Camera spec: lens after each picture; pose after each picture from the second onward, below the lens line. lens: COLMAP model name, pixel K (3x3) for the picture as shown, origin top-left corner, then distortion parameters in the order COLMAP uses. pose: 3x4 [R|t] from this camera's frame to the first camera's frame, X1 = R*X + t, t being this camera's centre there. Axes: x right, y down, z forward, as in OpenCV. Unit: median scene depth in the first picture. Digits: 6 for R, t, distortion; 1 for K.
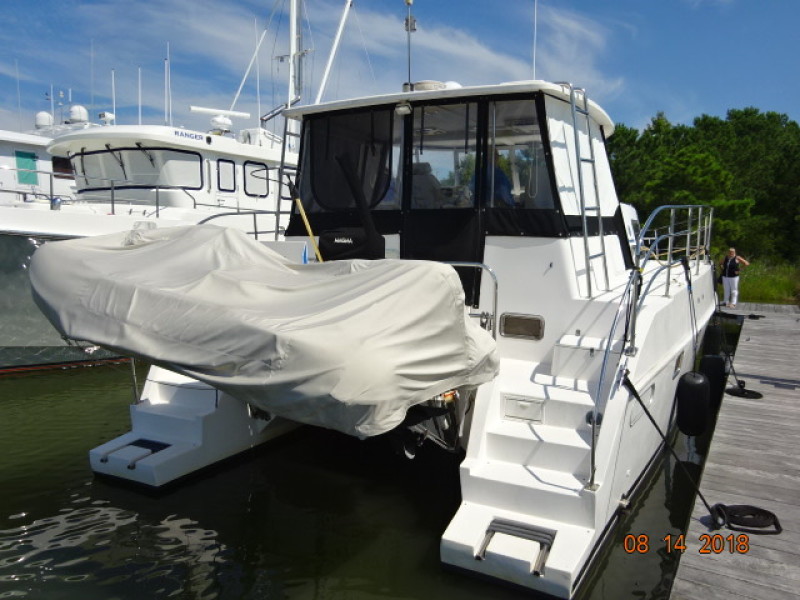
lens RADIAL K [[613.6, 0, 400.0], [0, 613.6, 300.0], [0, 0, 1]] dist [0.010067, -0.002195]
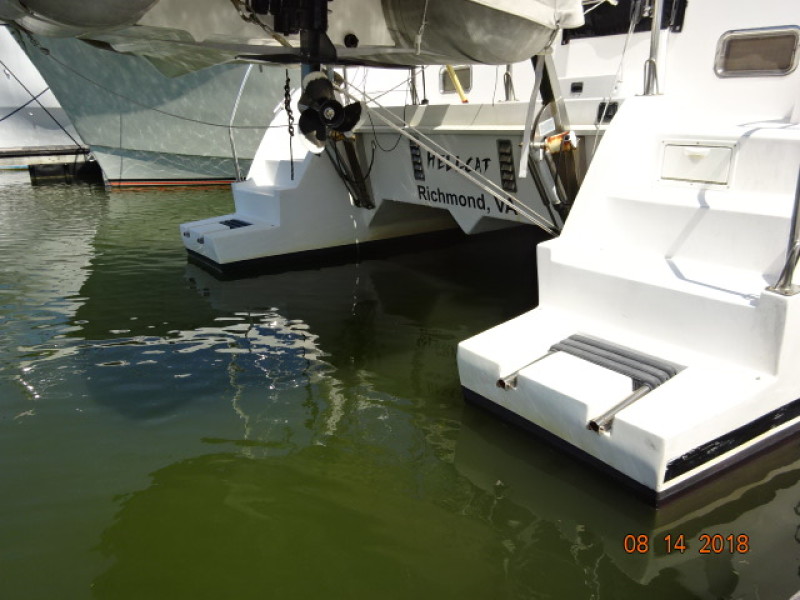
lens RADIAL K [[613.6, 0, 400.0], [0, 613.6, 300.0], [0, 0, 1]] dist [0.010067, -0.002195]
pose [[0.893937, 0.106171, -0.435437, 0.252216], [-0.015650, 0.978339, 0.206417, 0.218543], [0.447920, -0.177709, 0.876235, 0.460249]]
